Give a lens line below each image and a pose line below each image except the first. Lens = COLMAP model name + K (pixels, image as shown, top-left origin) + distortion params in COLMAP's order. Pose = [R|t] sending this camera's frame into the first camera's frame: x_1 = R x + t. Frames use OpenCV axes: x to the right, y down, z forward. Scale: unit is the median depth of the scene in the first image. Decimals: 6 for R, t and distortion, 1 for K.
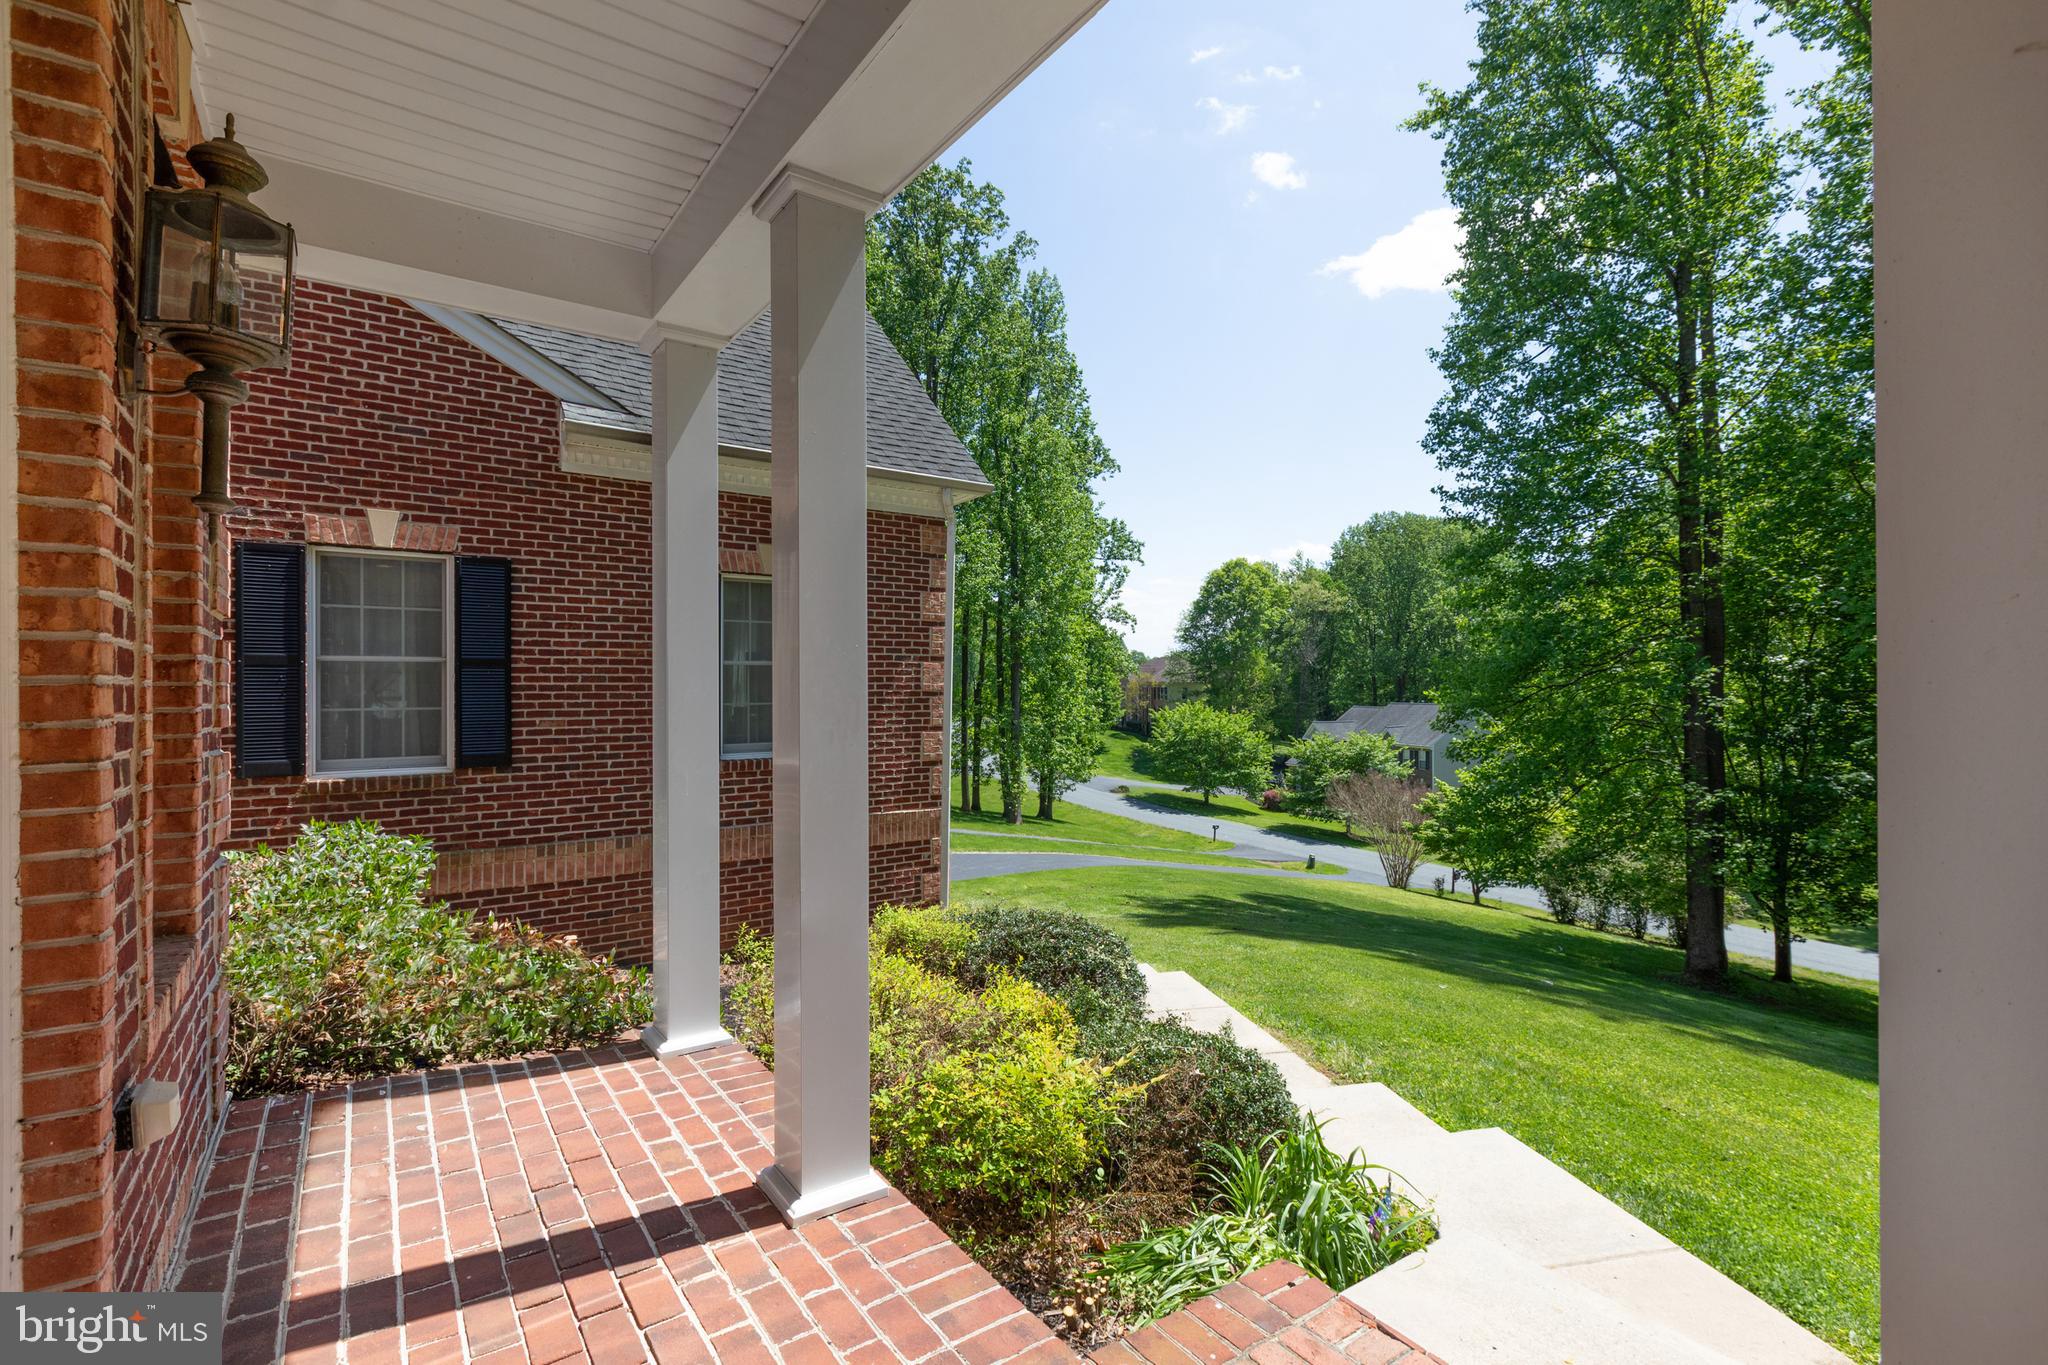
lens RADIAL K [[910.8, 0, 1024.0], [0, 910.8, 682.5], [0, 0, 1]] dist [0.000608, -0.000136]
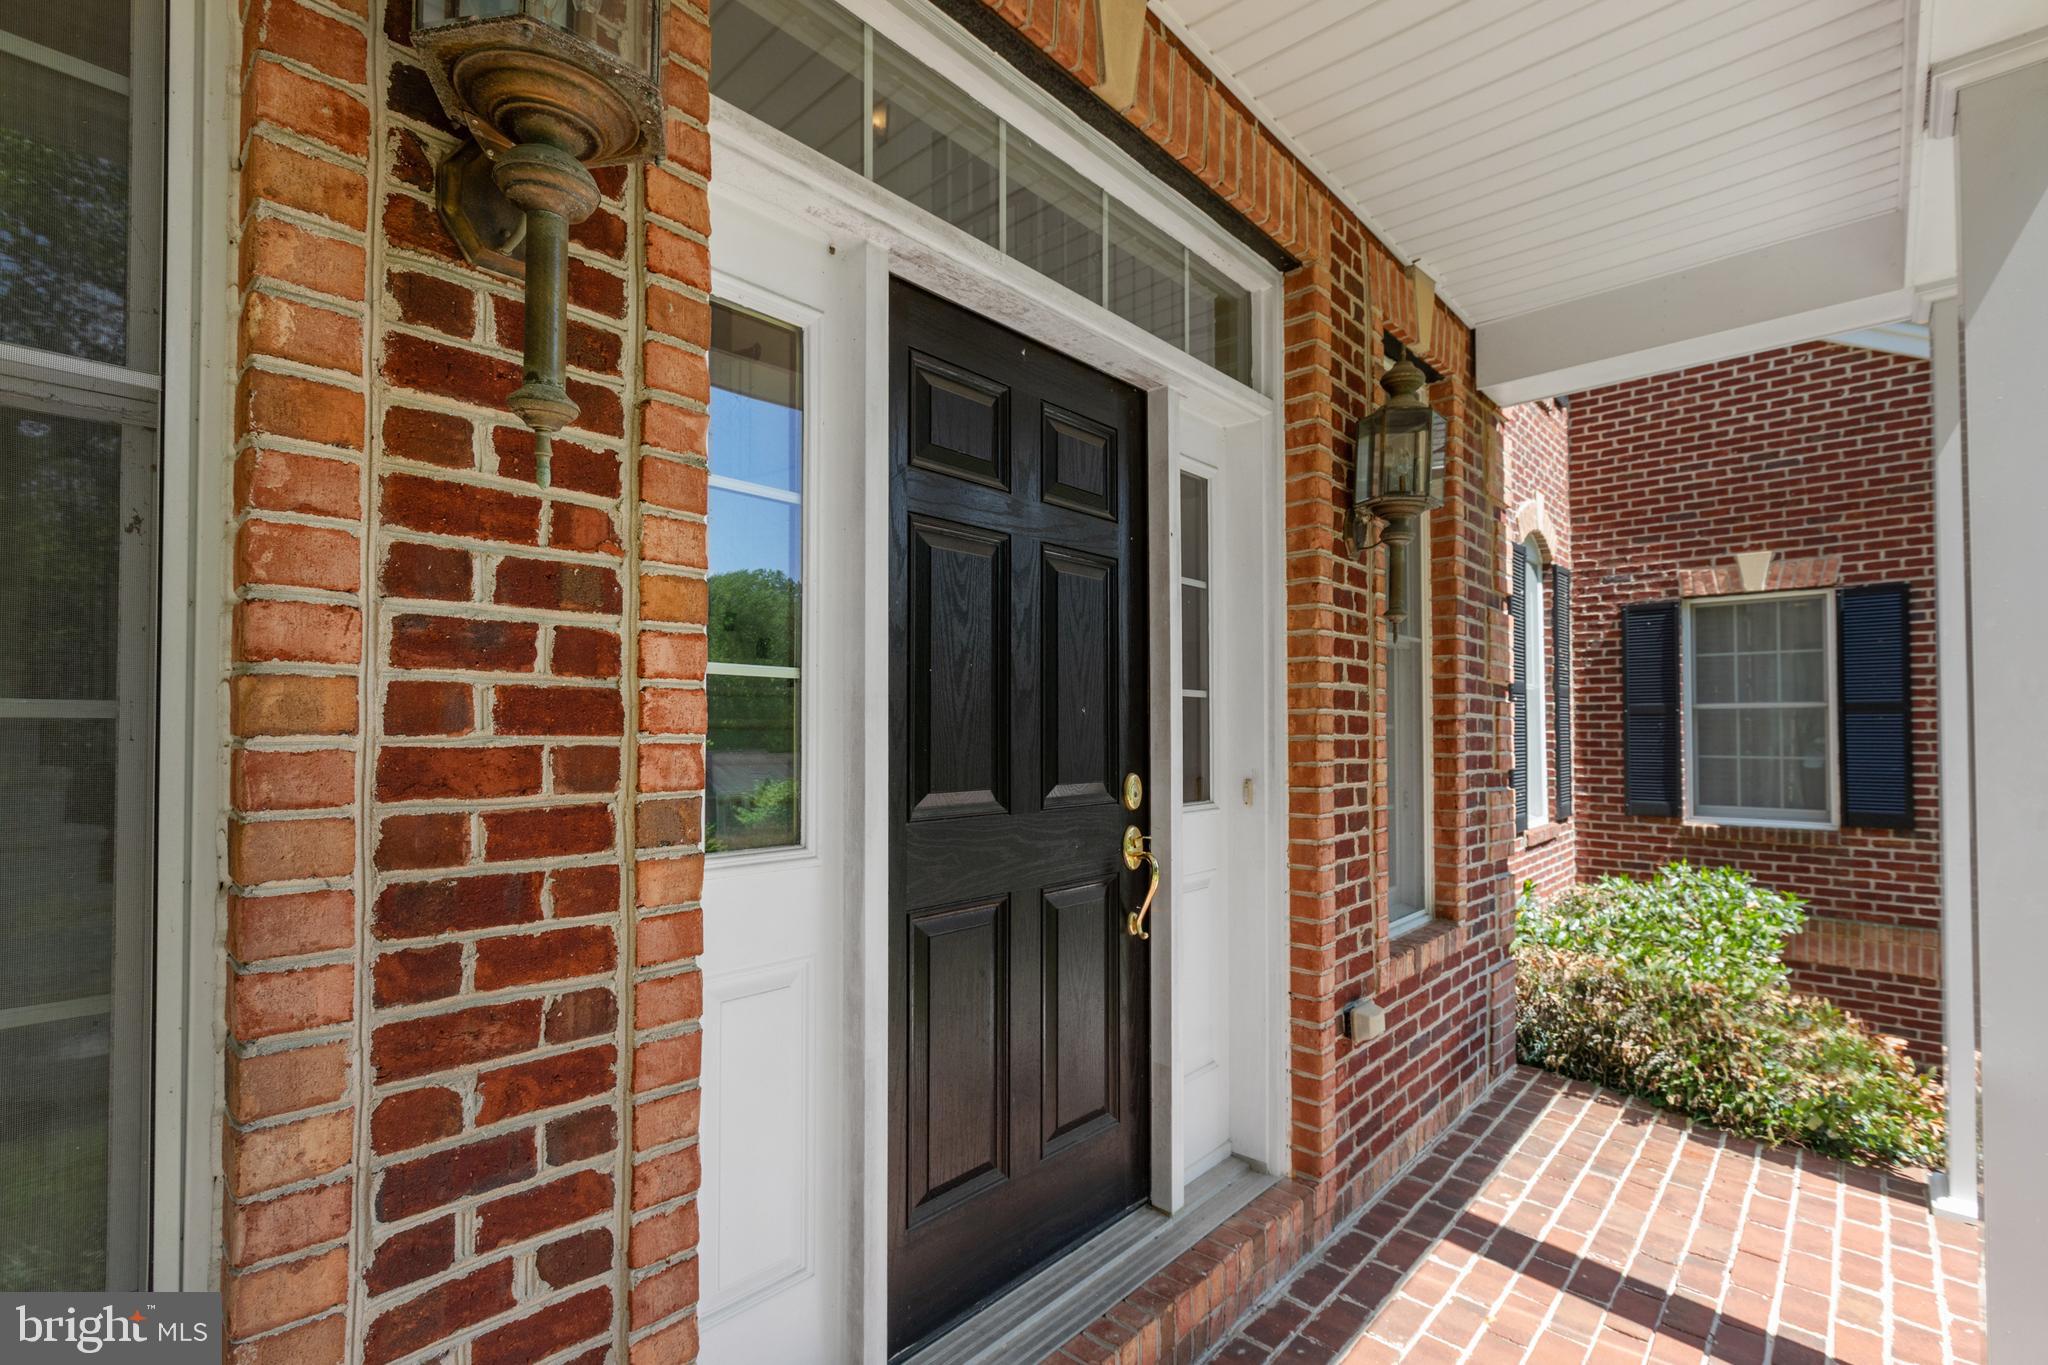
lens RADIAL K [[936.0, 0, 1023.9], [0, 936.0, 710.9], [0, 0, 1]] dist [0.000876, -0.000447]
pose [[0.207740, -0.018752, -0.978004, 0.114635], [0.003482, 0.999824, -0.018431, -0.004835], [0.978178, 0.000424, 0.207769, 0.029128]]
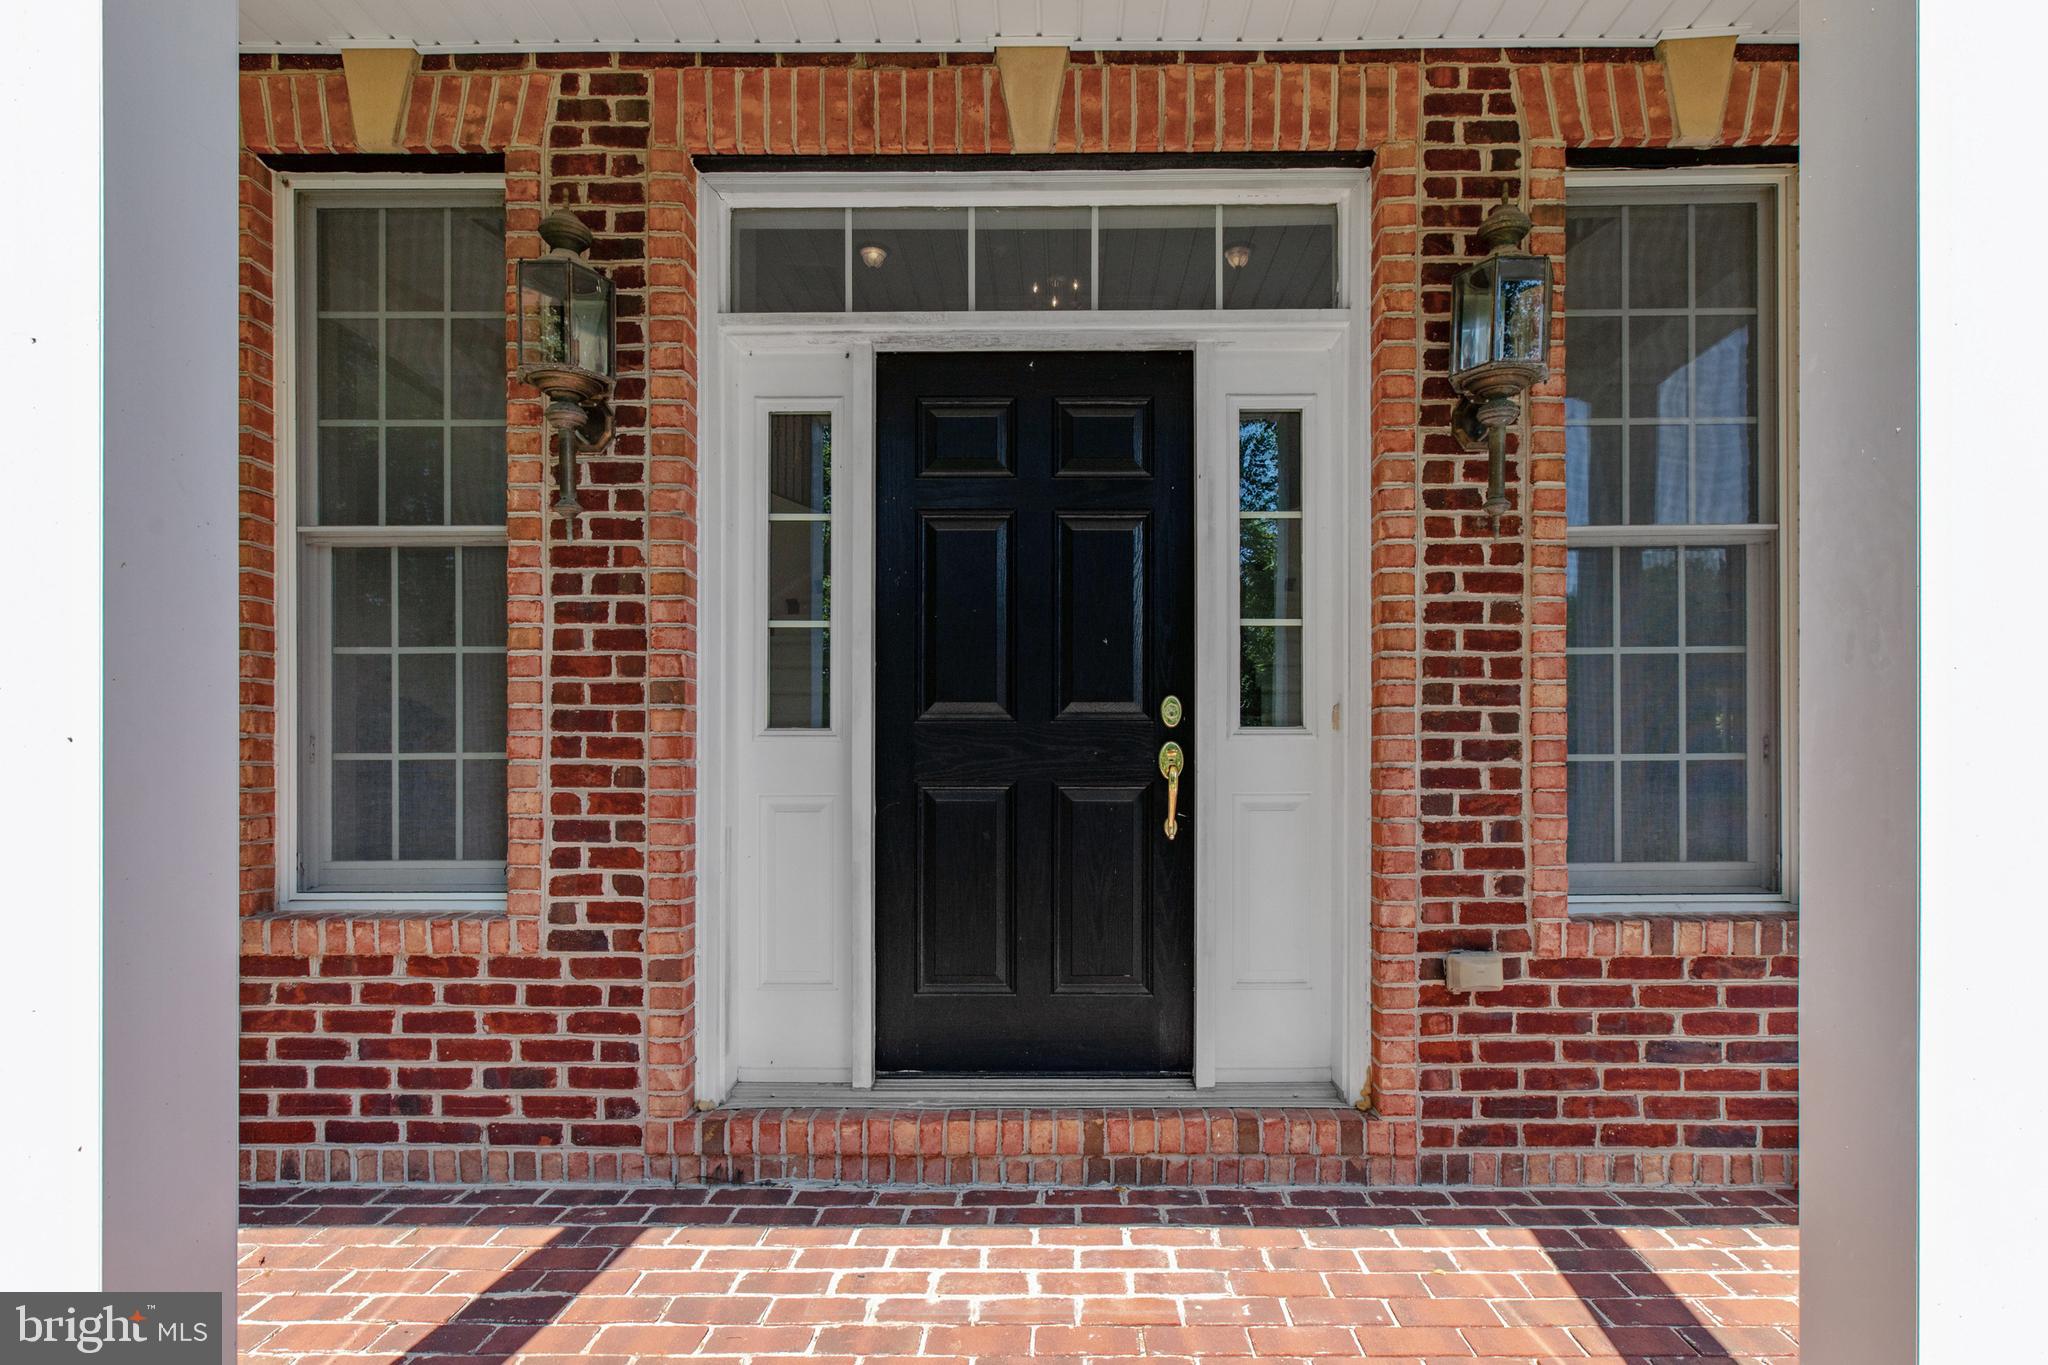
lens RADIAL K [[970.3, 0, 1021.3], [0, 970.3, 759.3], [0, 0, 1]] dist [0.001491, 0.000020]
pose [[-0.596827, 0.000143, -0.802370, 0.147663], [0.004519, 0.999985, -0.003184, 0.039437], [0.802357, -0.005526, -0.596819, 0.328944]]
